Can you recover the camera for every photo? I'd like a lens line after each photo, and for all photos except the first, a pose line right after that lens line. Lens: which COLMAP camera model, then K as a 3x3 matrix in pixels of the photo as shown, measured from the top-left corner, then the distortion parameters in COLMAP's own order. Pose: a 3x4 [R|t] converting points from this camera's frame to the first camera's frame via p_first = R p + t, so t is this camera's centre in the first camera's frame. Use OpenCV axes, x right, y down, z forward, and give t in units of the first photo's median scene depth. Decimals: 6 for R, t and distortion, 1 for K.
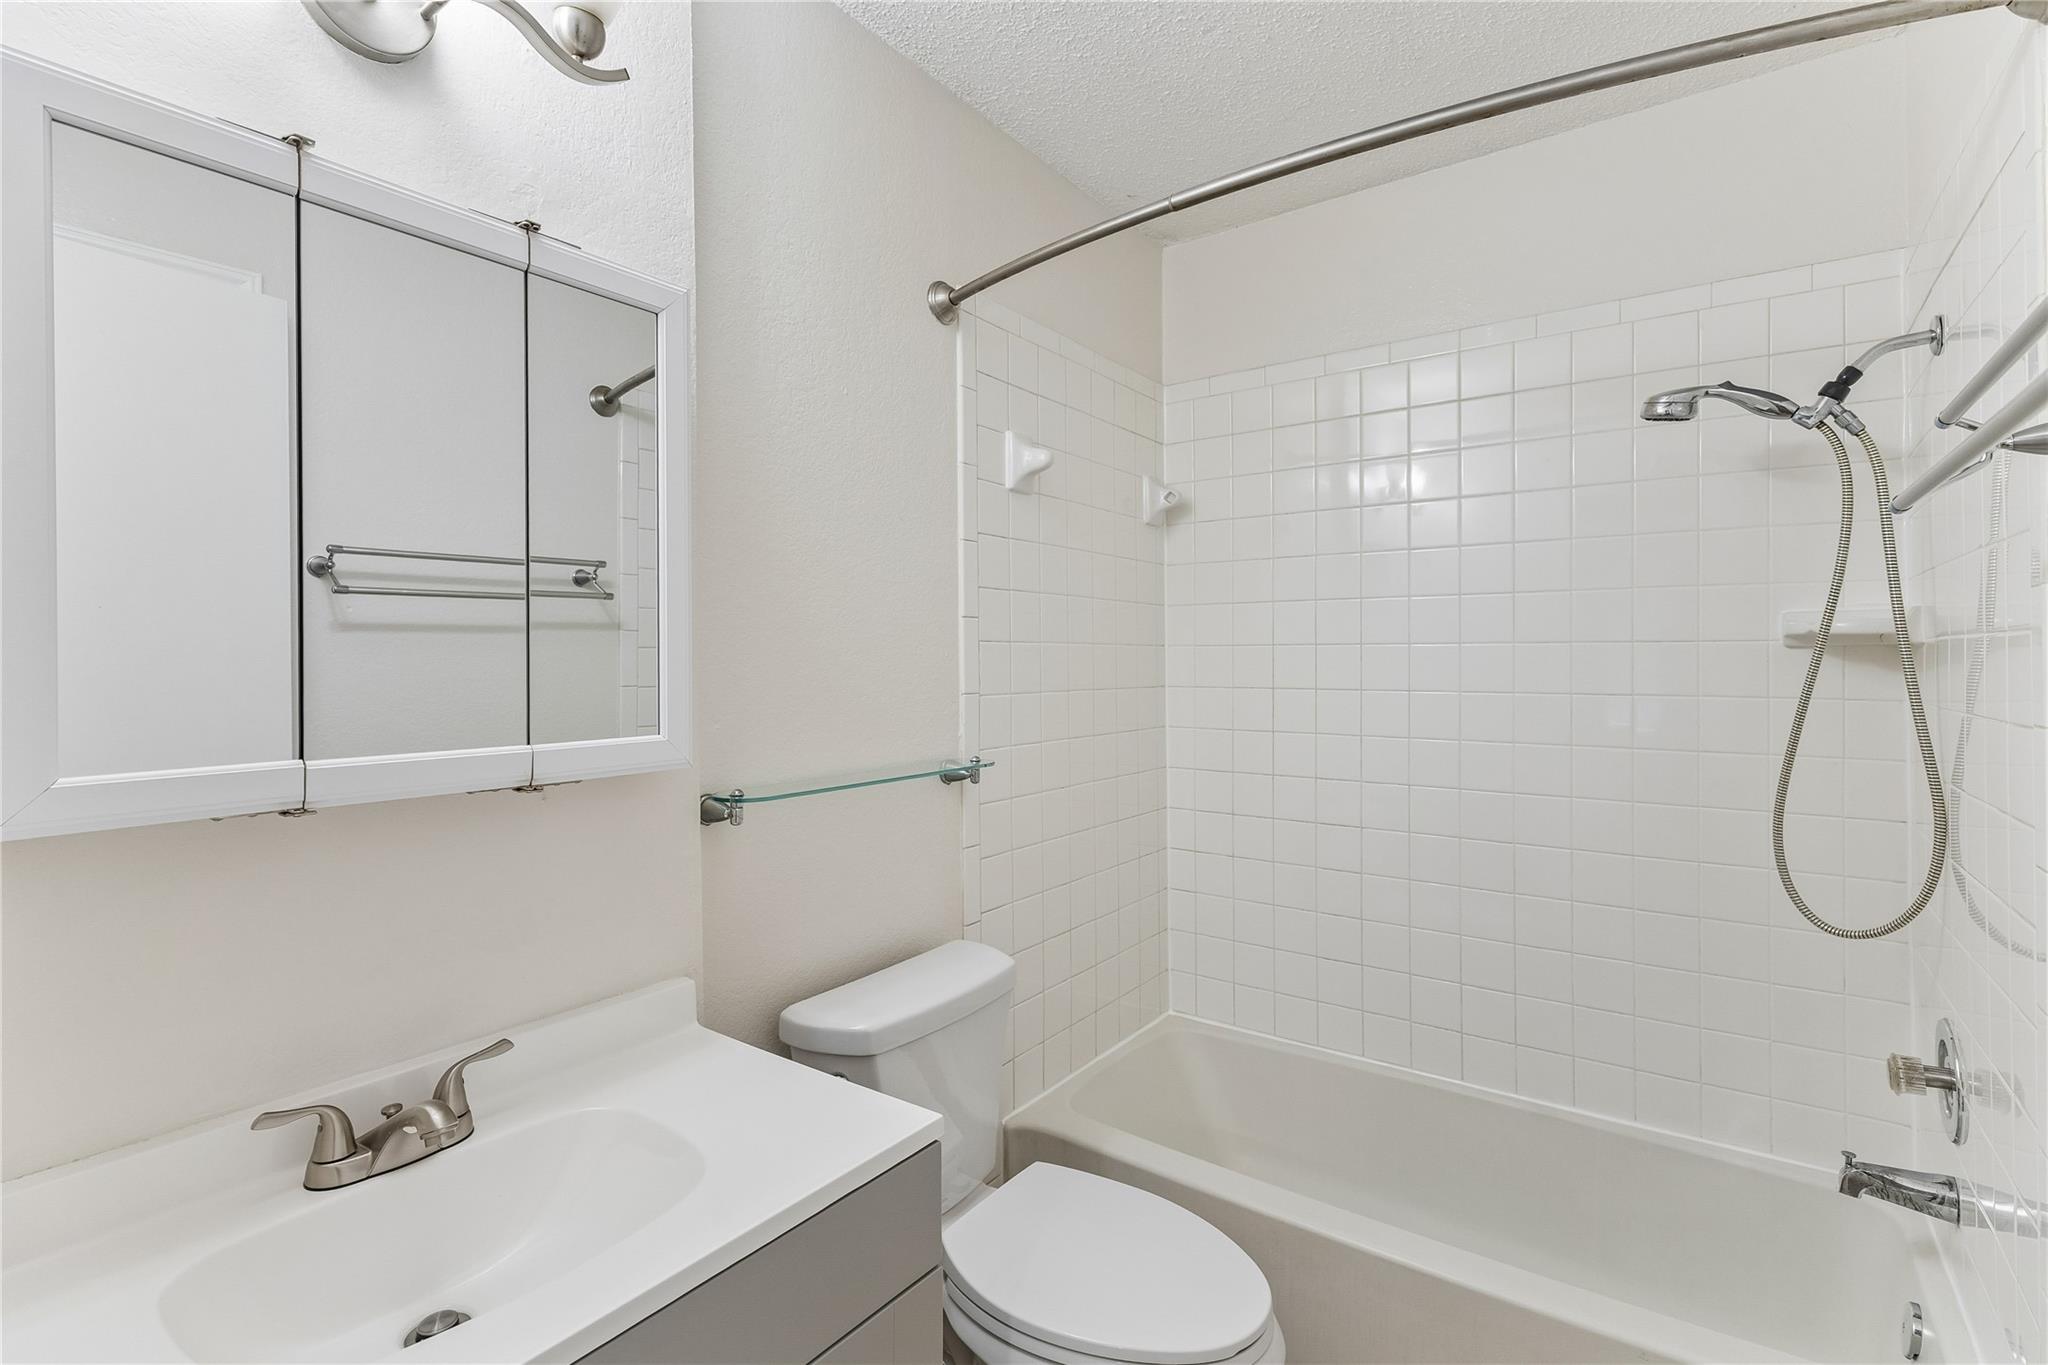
lens RADIAL K [[937.1, 0, 1023.7], [0, 937.1, 667.4], [0, 0, 1]] dist [0.006867, -0.001620]
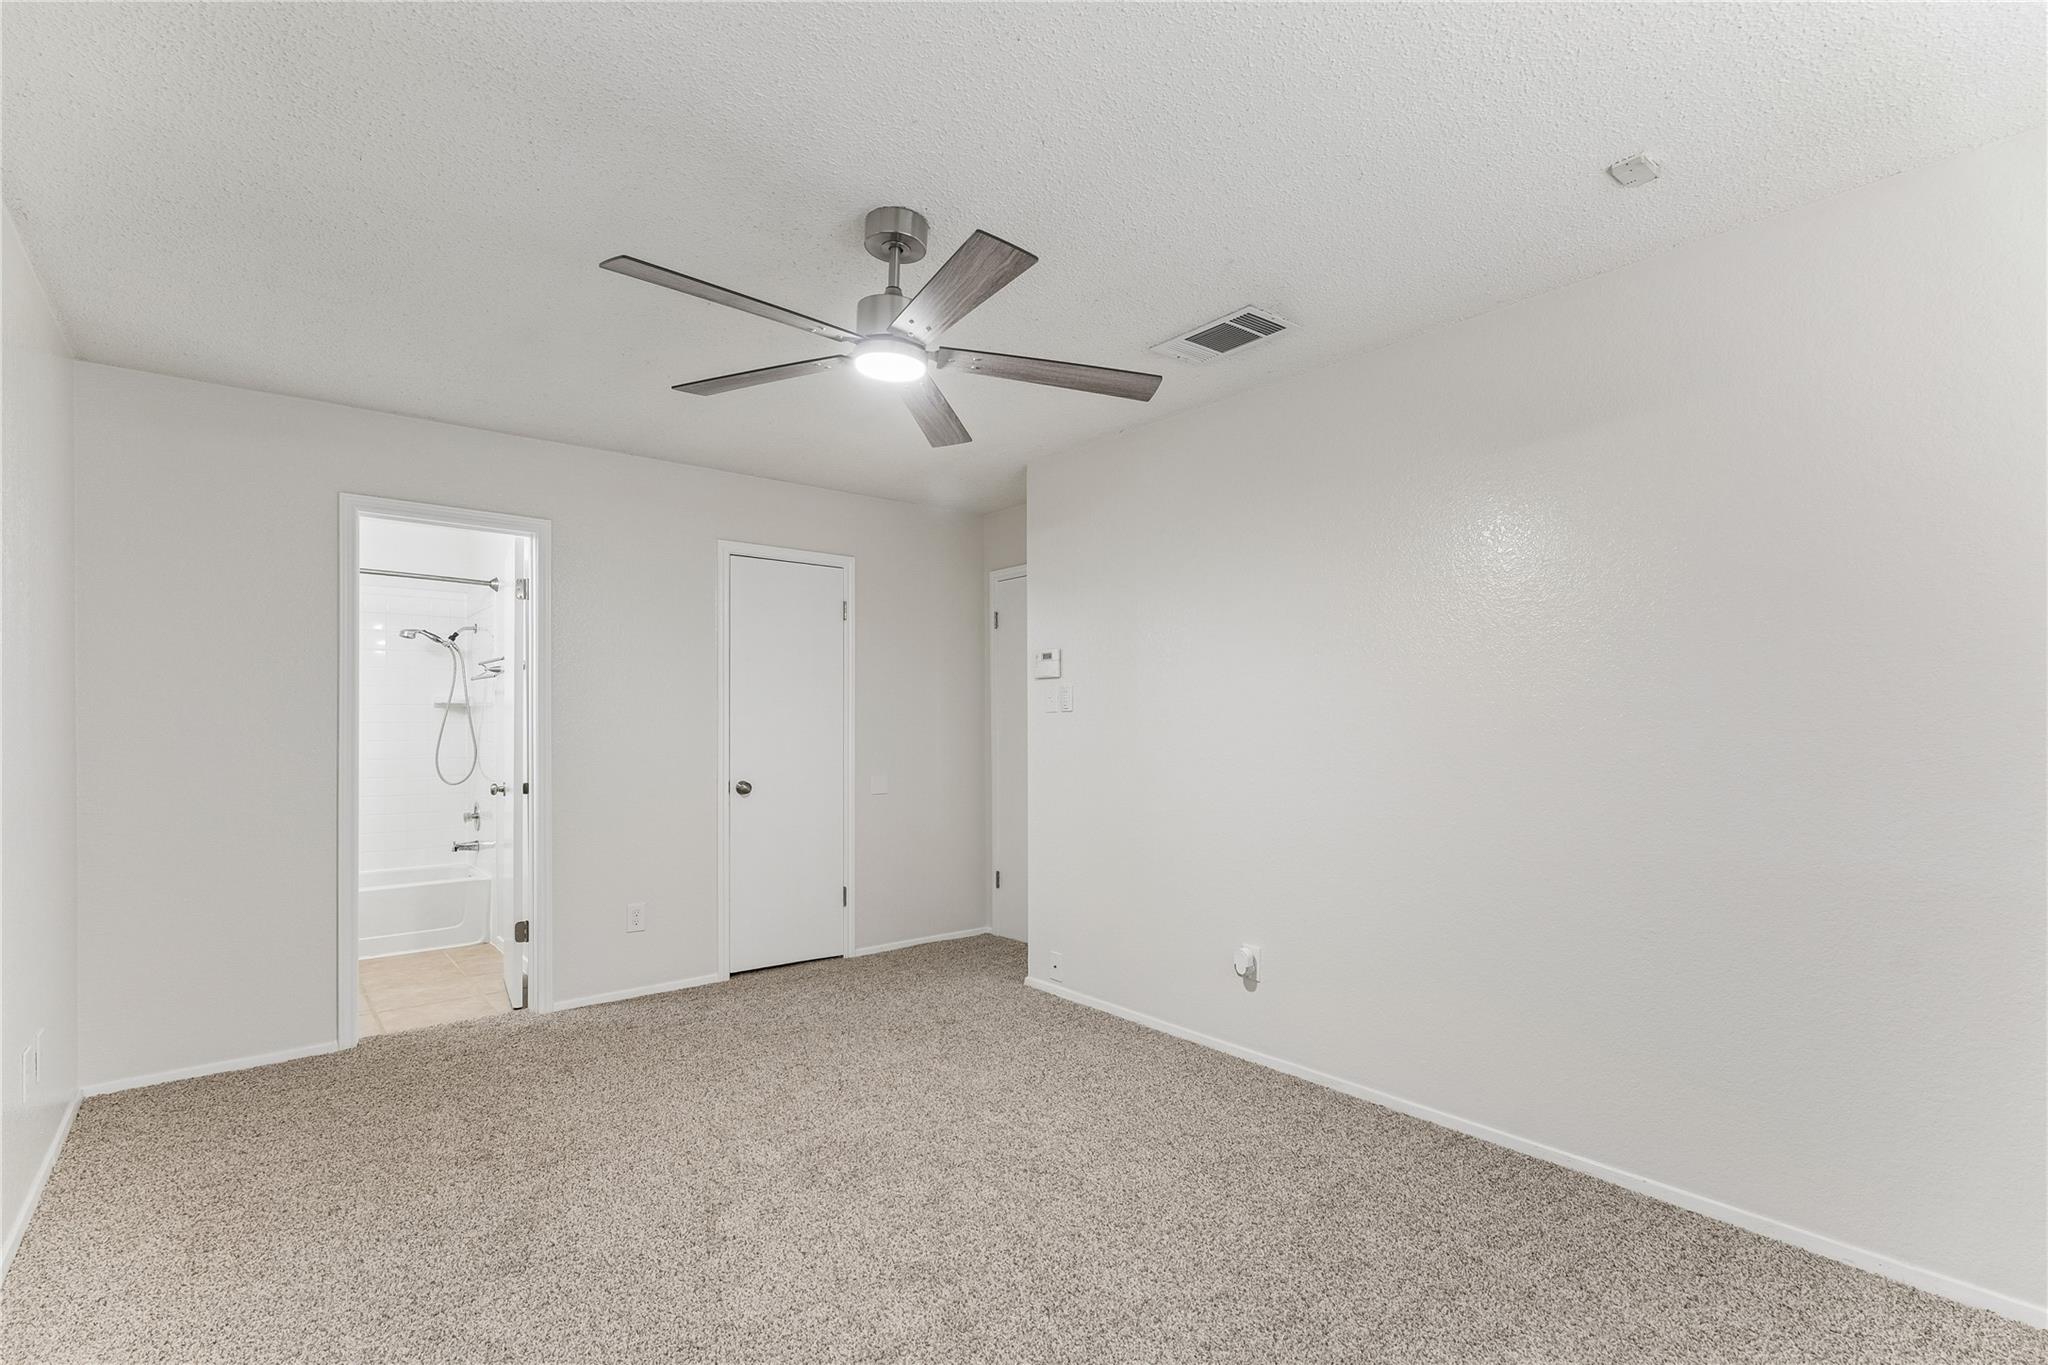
lens RADIAL K [[937.1, 0, 1024.9], [0, 937.1, 690.8], [0, 0, 1]] dist [0.006867, -0.001620]
pose [[0.284913, 0.022147, 0.958297, -1.994050], [0.010805, 0.999595, -0.026313, 0.035180], [-0.958492, 0.017851, 0.284559, -2.165350]]
